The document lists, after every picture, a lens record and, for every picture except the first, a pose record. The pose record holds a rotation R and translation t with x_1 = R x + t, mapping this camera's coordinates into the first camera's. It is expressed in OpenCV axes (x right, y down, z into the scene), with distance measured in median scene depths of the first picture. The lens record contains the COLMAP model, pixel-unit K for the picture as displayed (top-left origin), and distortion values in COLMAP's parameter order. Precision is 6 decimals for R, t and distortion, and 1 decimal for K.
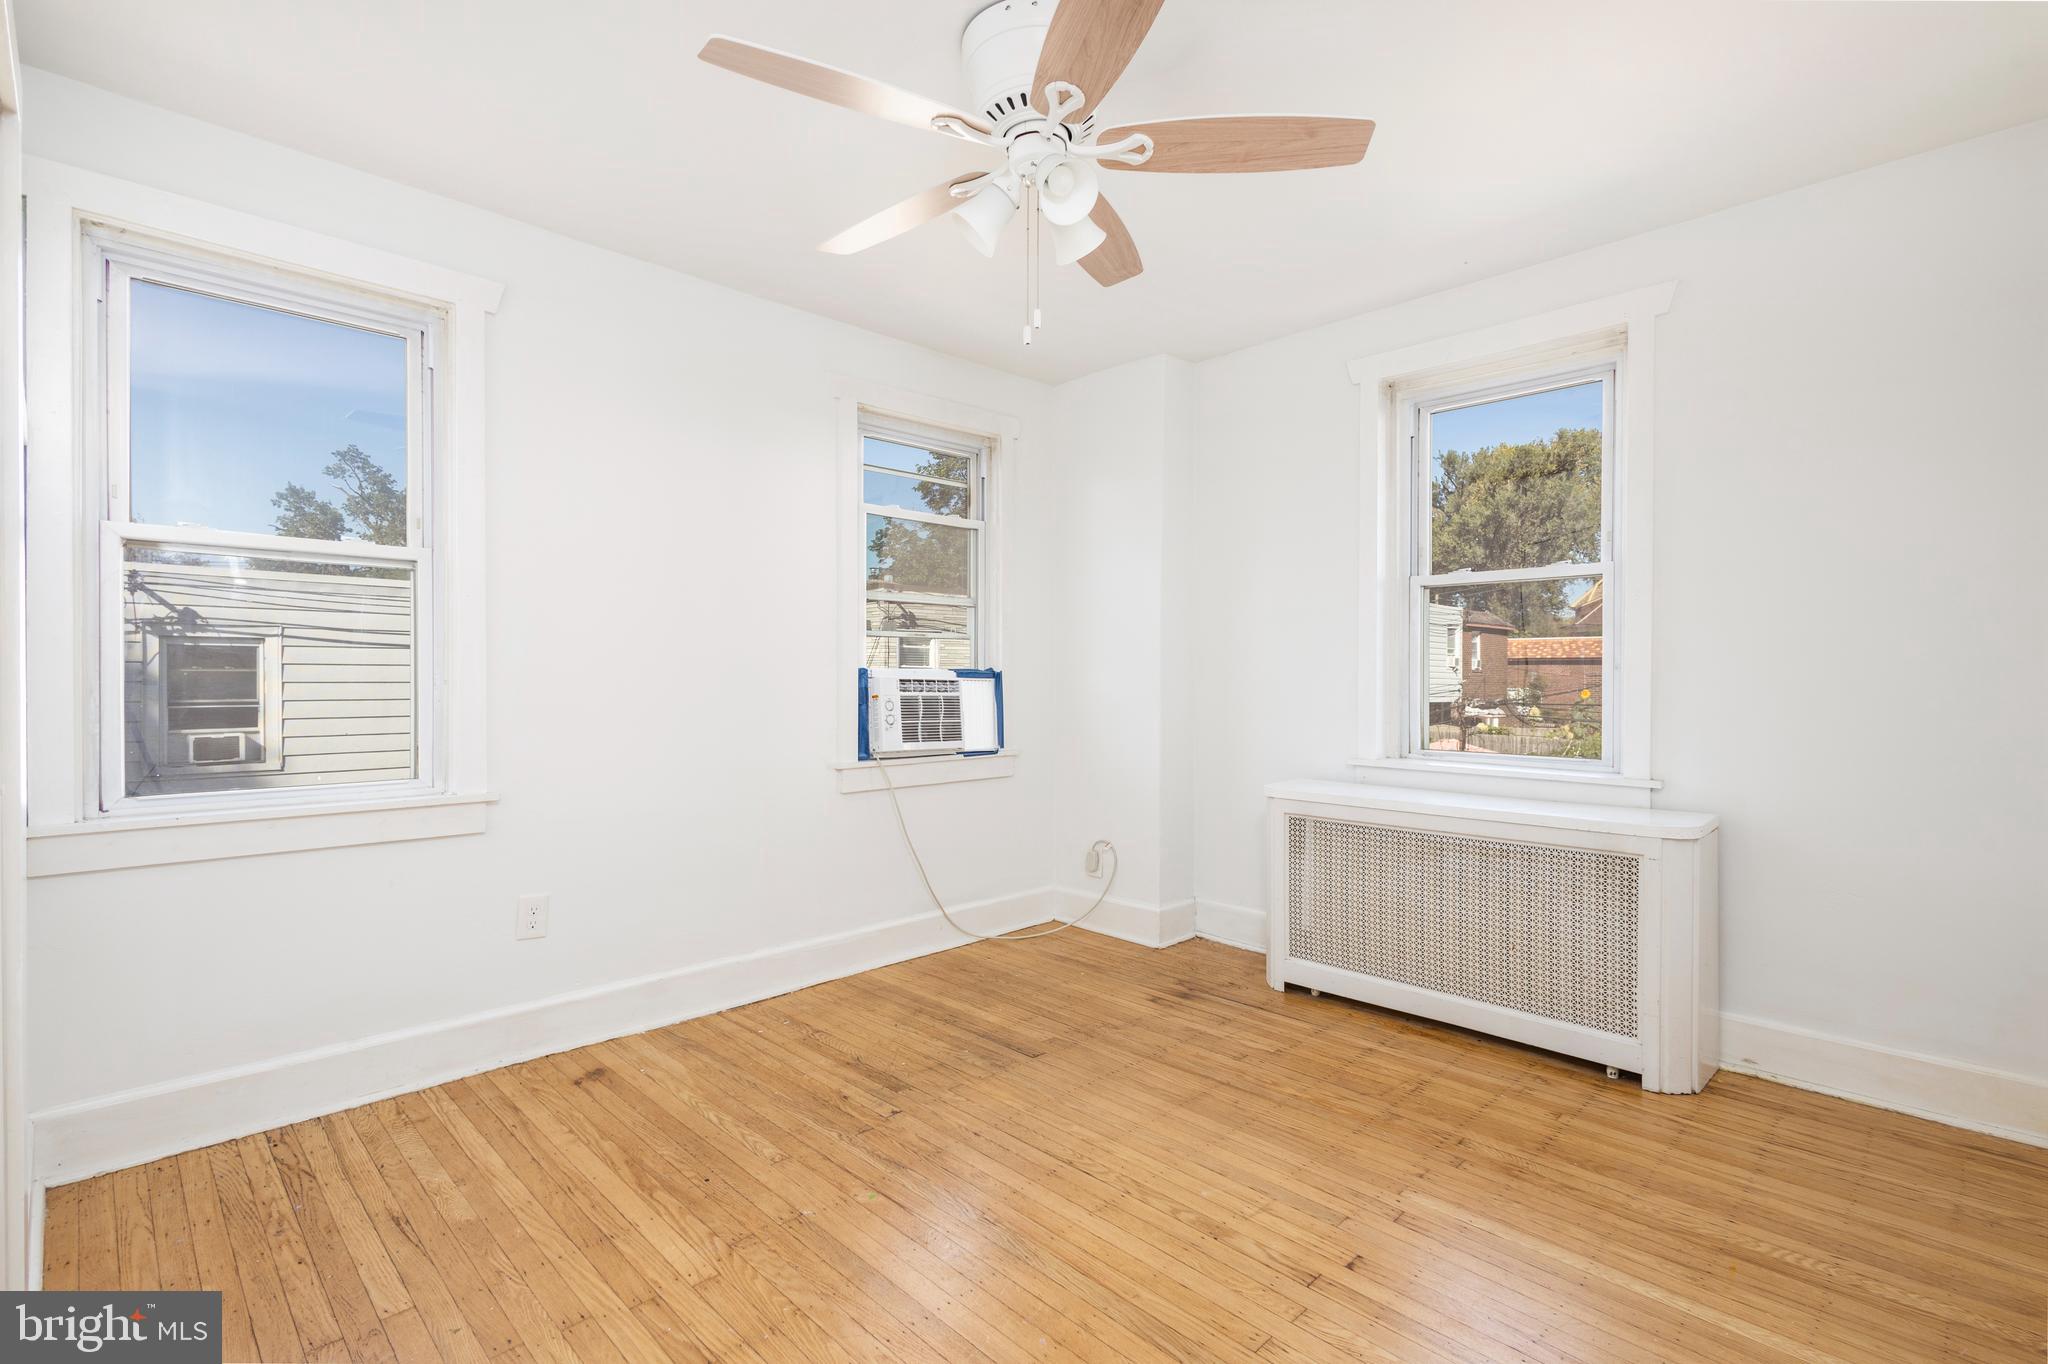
lens RADIAL K [[950.9, 0, 1022.6], [0, 950.9, 671.3], [0, 0, 1]] dist [0.007476, -0.000138]
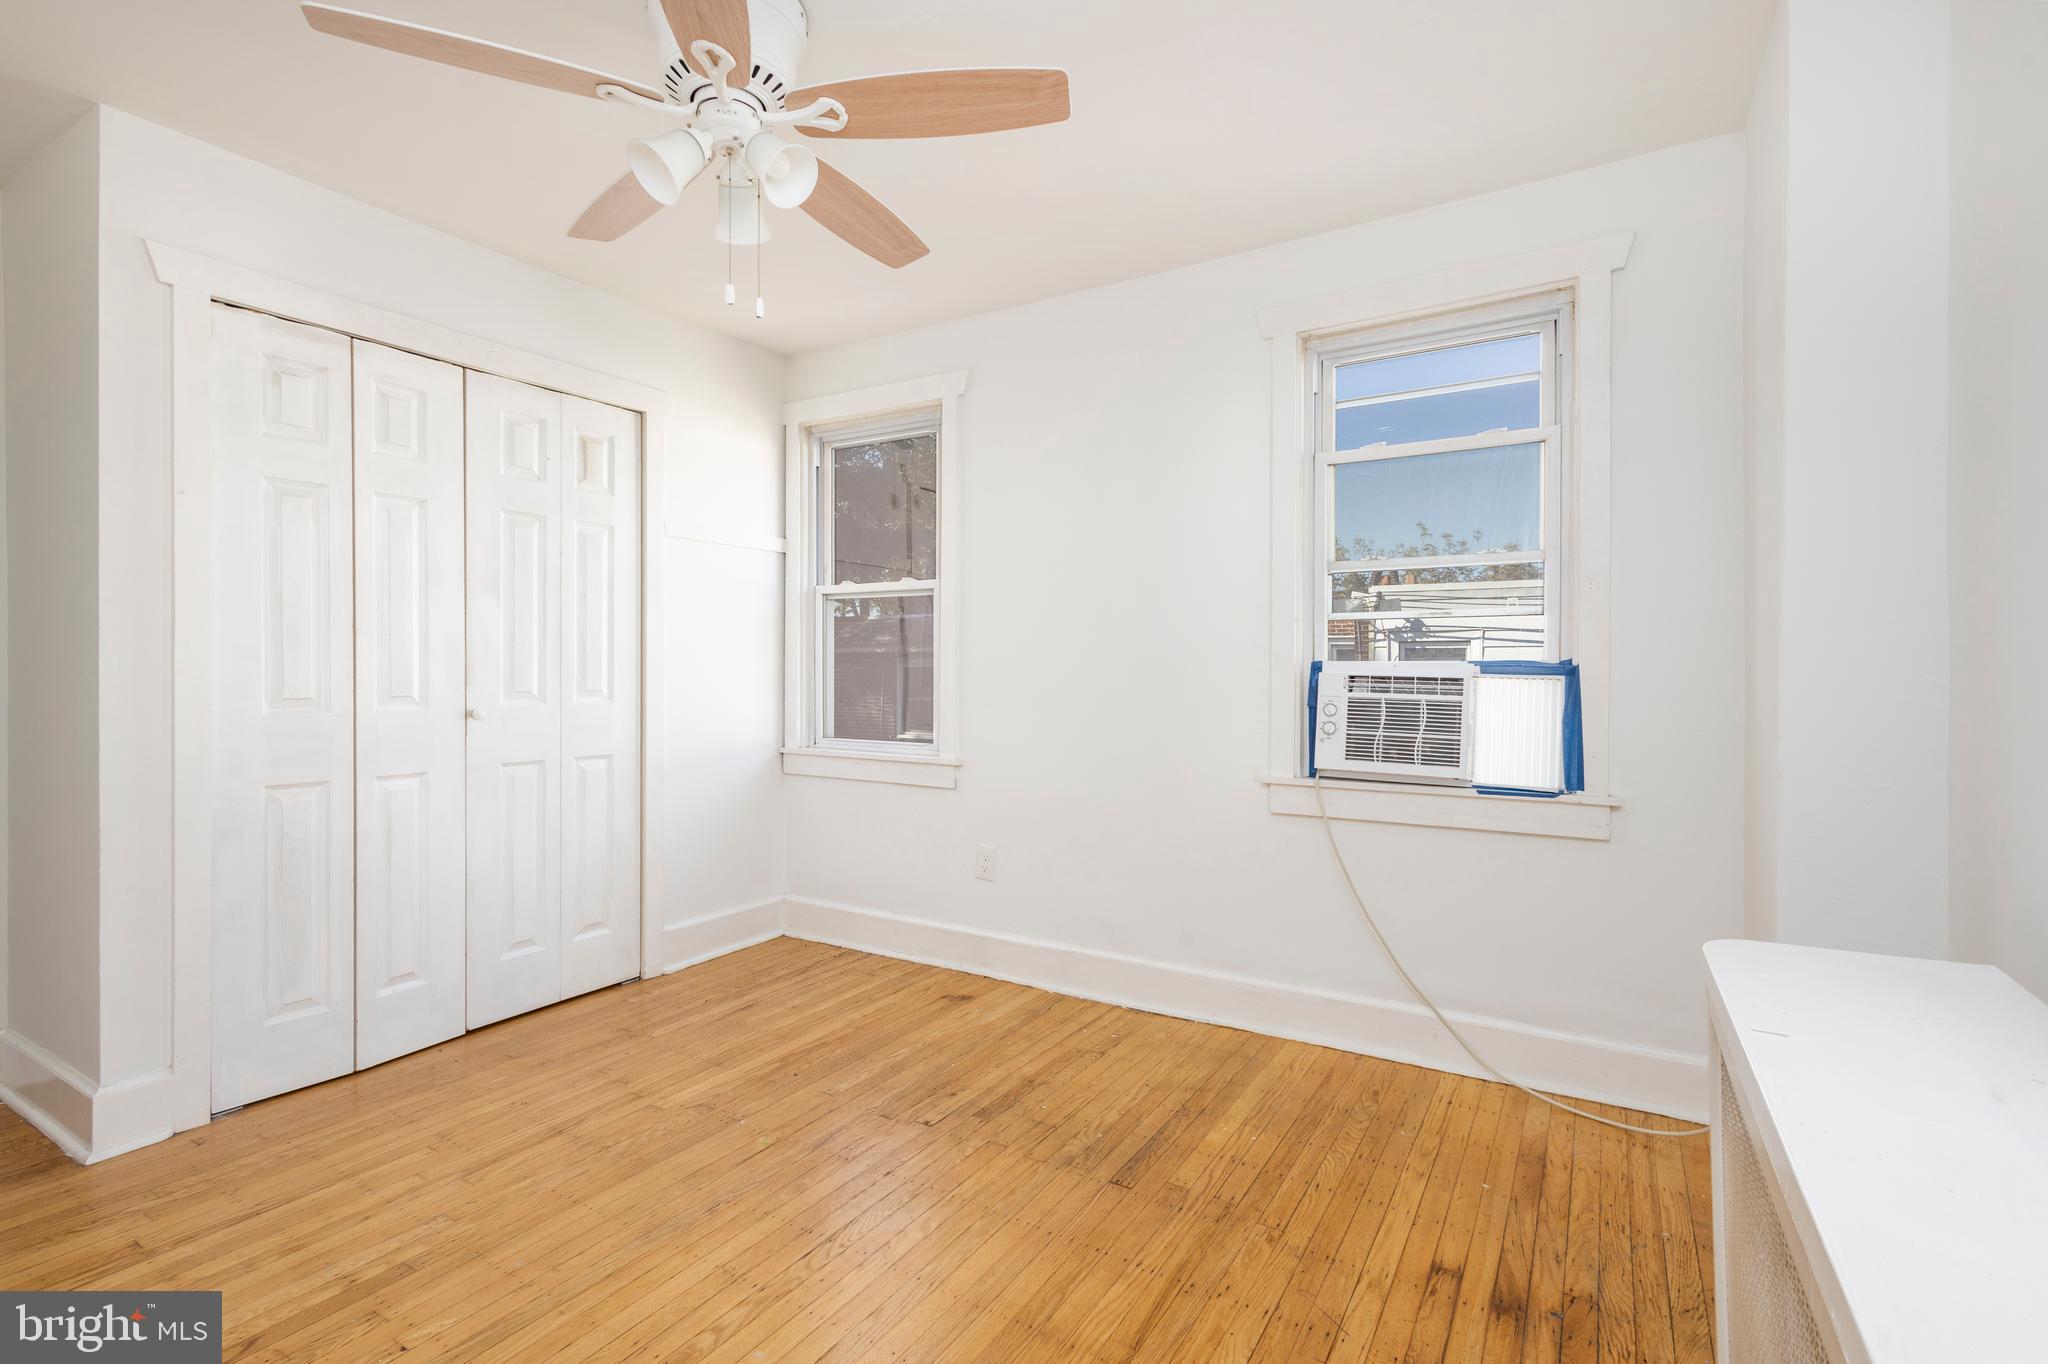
lens RADIAL K [[950.9, 0, 1022.6], [0, 950.9, 671.3], [0, 0, 1]] dist [0.007476, -0.000138]
pose [[0.234347, -0.000921, -0.972153, 0.647760], [0.001680, 0.999998, -0.000543, 0.005640], [0.972151, -0.001506, 0.234348, 0.682564]]
